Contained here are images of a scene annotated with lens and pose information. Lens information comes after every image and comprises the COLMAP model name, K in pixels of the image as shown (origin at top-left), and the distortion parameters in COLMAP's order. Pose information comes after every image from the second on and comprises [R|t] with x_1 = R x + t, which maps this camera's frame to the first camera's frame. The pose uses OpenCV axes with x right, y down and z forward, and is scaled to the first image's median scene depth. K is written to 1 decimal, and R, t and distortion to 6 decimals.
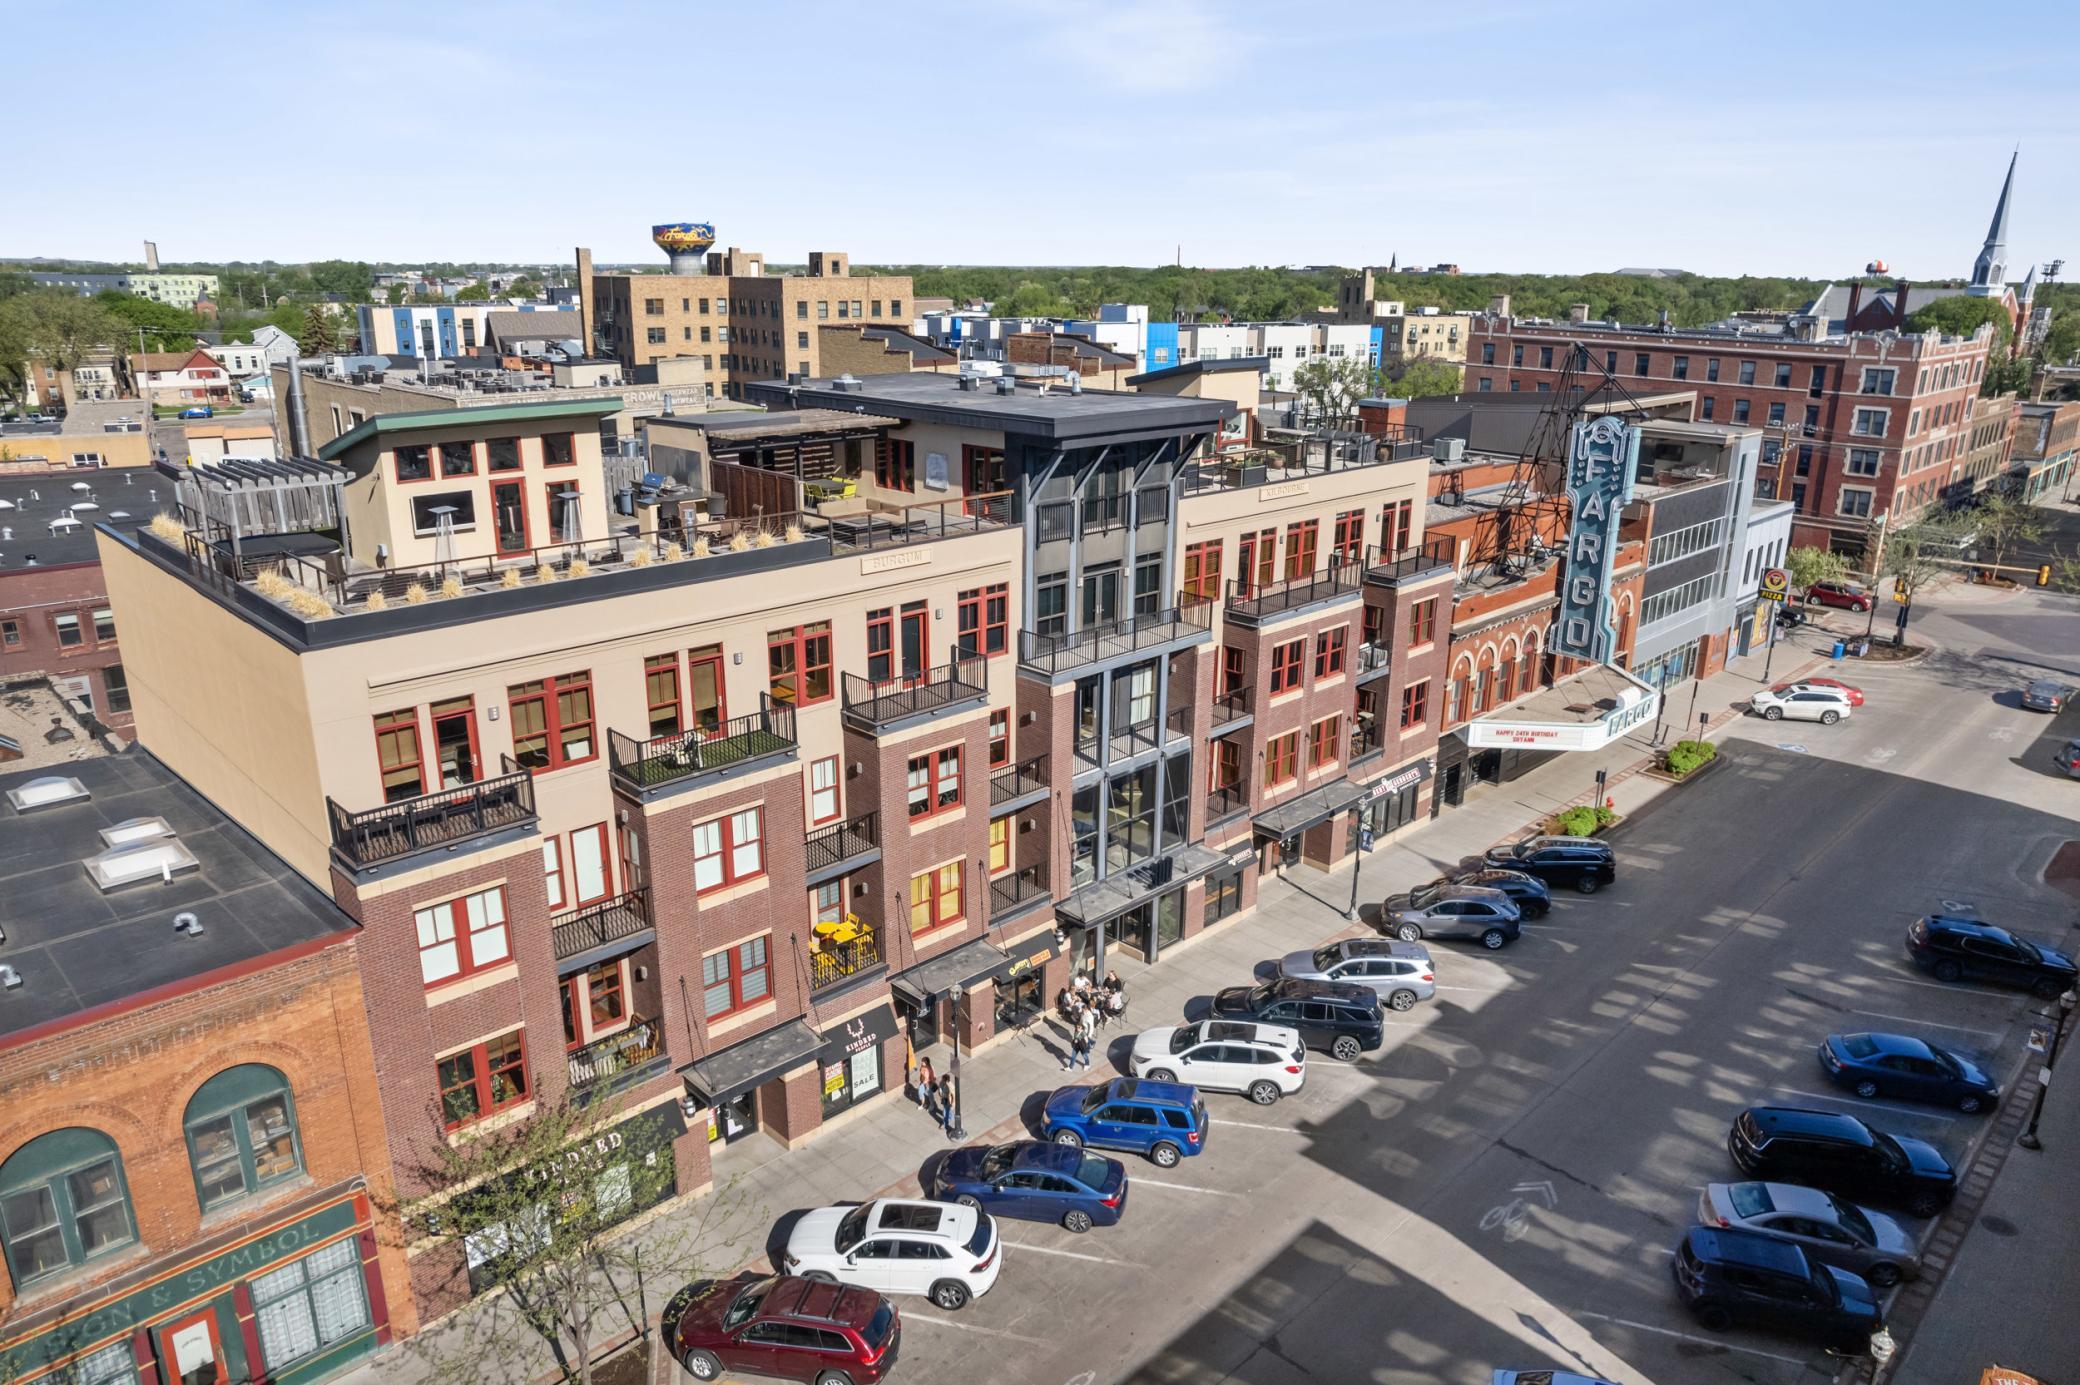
lens RADIAL K [[1238.2, 0, 1040.0], [0, 1238.2, 692.5], [0, 0, 1]] dist [-0.008997, -0.001556]
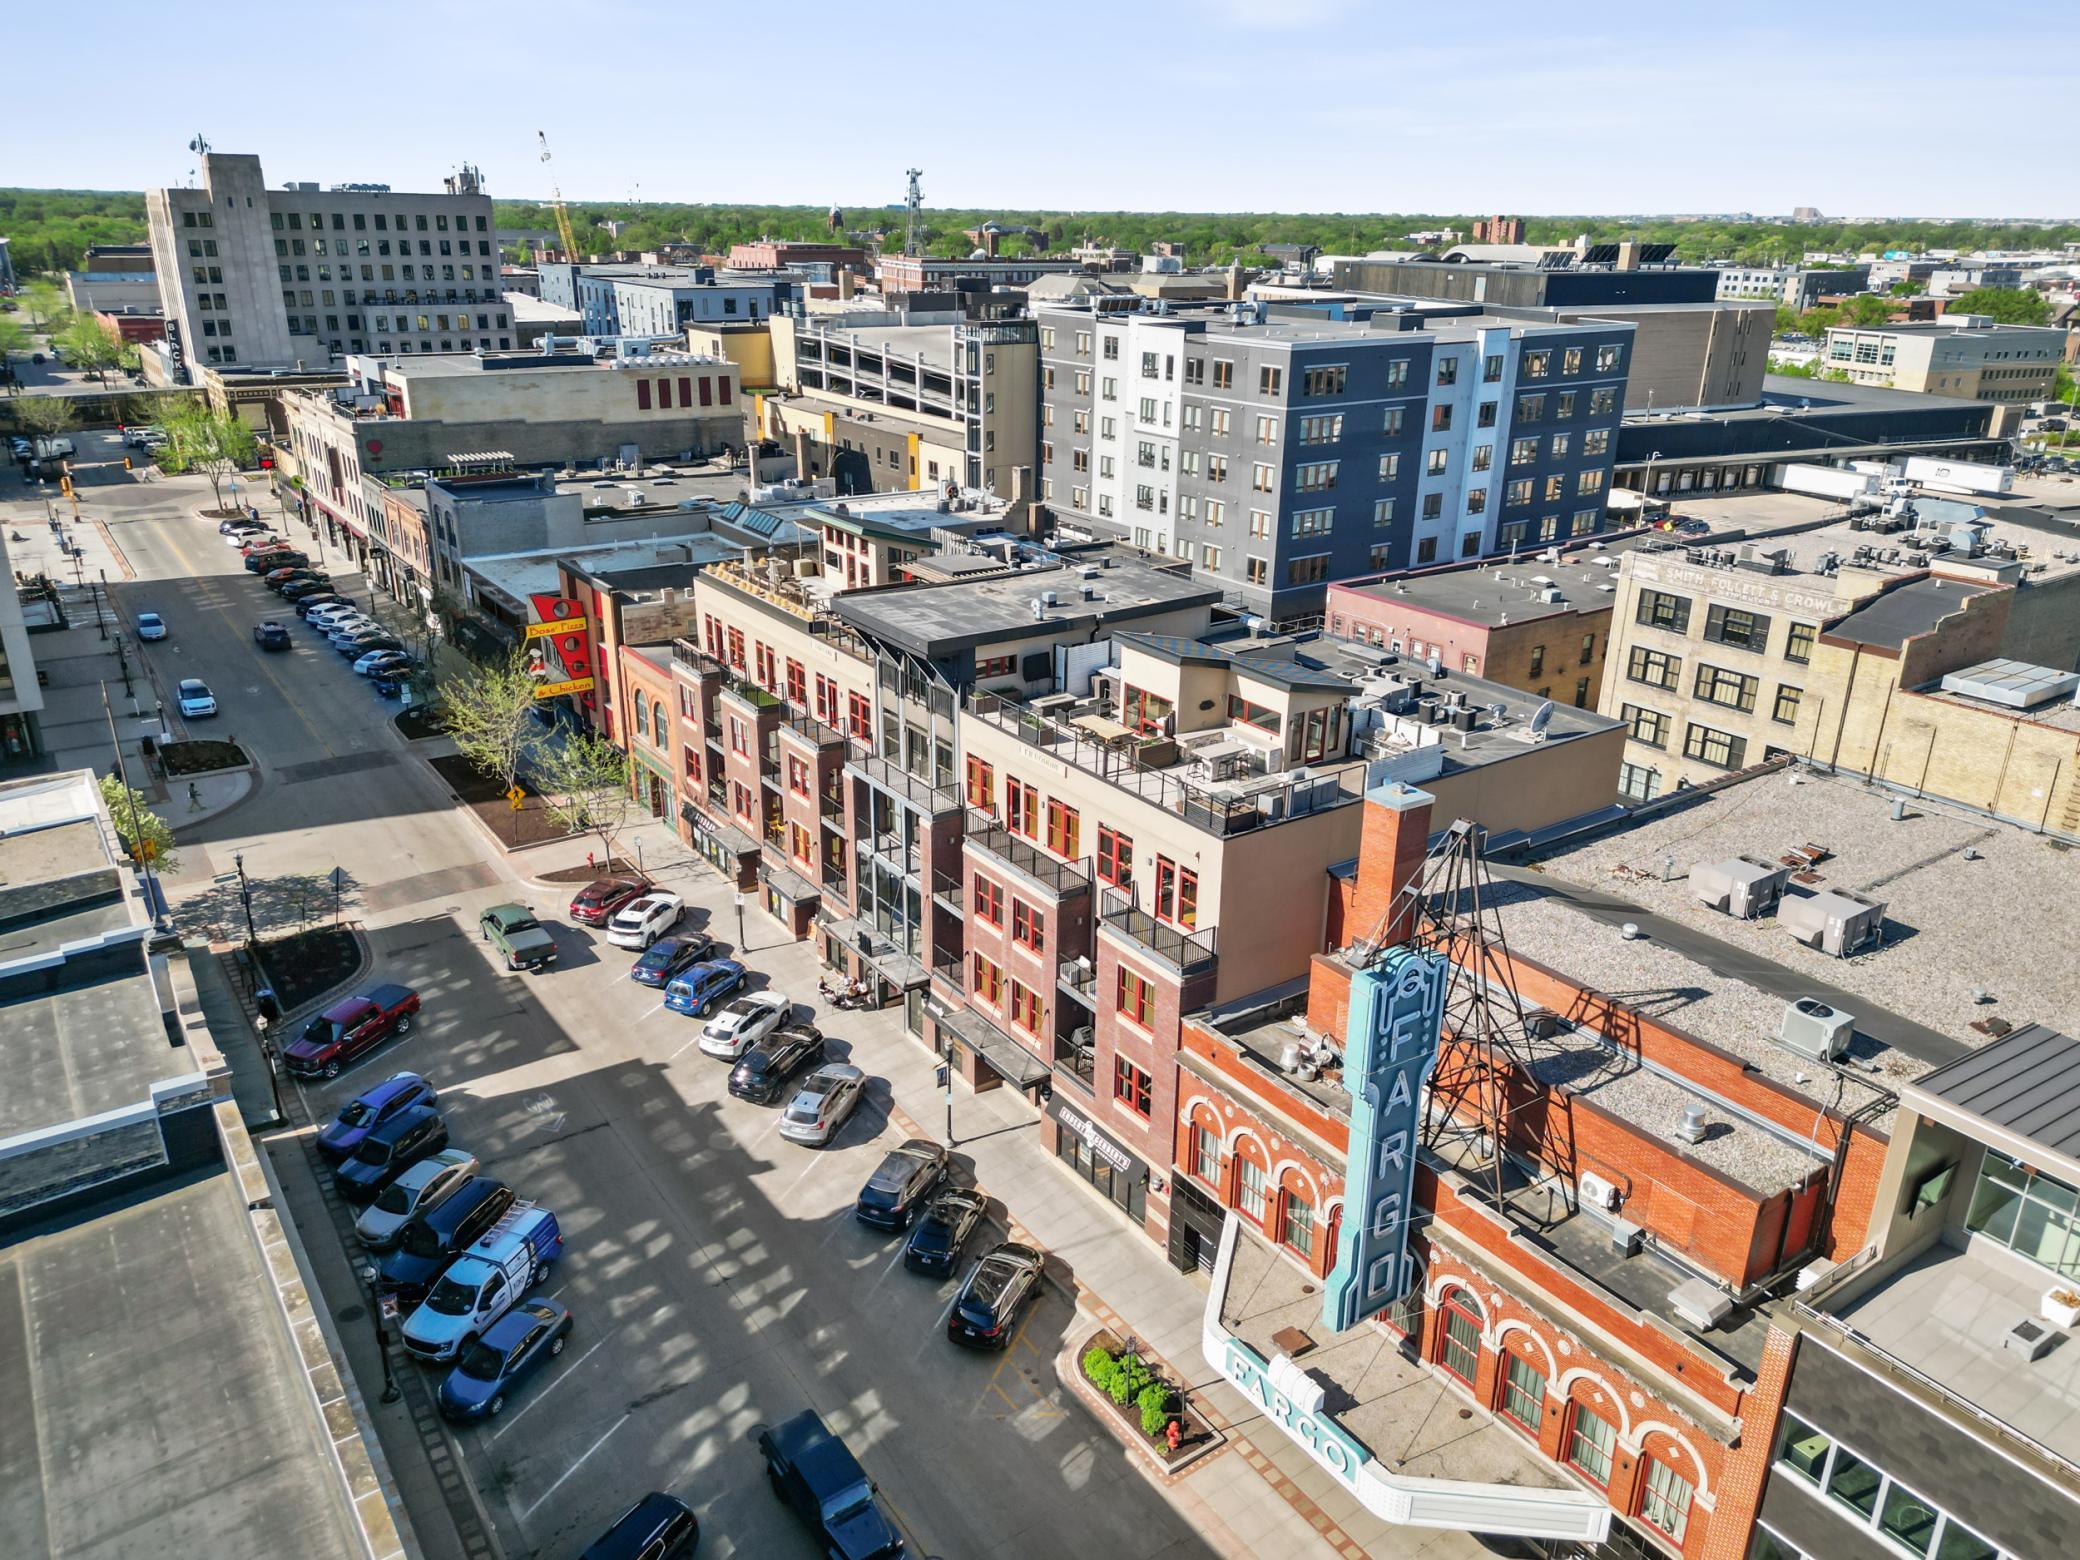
lens RADIAL K [[1486.1, 0, 1040.0], [0, 1486.1, 780.0], [0, 0, 1]] dist [0.006162, 0.001437]
pose [[-0.122084, 0.356673, -0.926218, 1.314977], [-0.331423, 0.864984, 0.376778, -0.596660], [0.935550, 0.352968, 0.012609, 0.947179]]
